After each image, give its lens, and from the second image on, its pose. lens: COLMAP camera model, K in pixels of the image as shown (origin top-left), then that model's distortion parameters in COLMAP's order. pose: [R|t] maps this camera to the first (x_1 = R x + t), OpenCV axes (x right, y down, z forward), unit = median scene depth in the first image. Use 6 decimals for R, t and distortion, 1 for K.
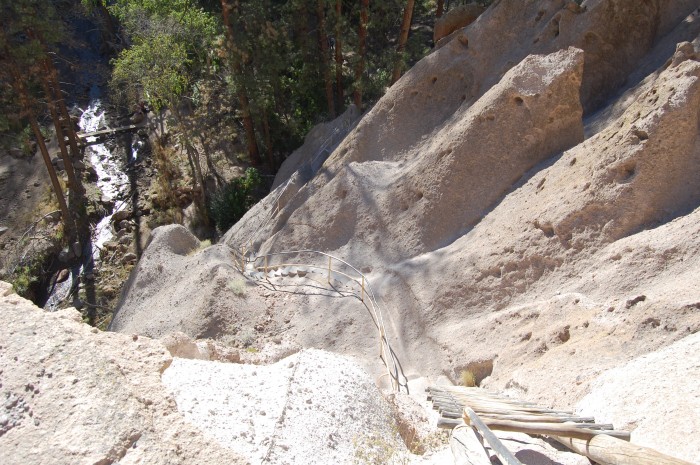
lens RADIAL K [[518.2, 0, 350.9], [0, 518.2, 231.7], [0, 0, 1]] dist [-0.031261, -0.001303]
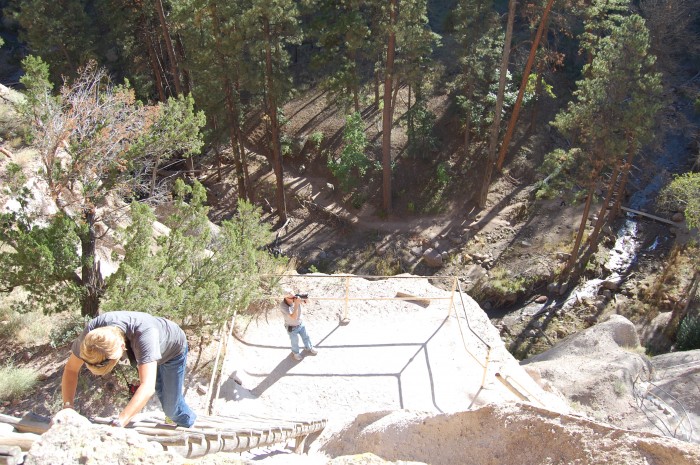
lens RADIAL K [[518.2, 0, 351.0], [0, 518.2, 231.7], [0, 0, 1]] dist [-0.031261, -0.001303]
pose [[0.467265, 0.454073, -0.758604, 0.107759], [-0.516342, 0.836656, 0.182750, -0.044344], [0.717673, 0.306306, 0.625397, -0.183067]]
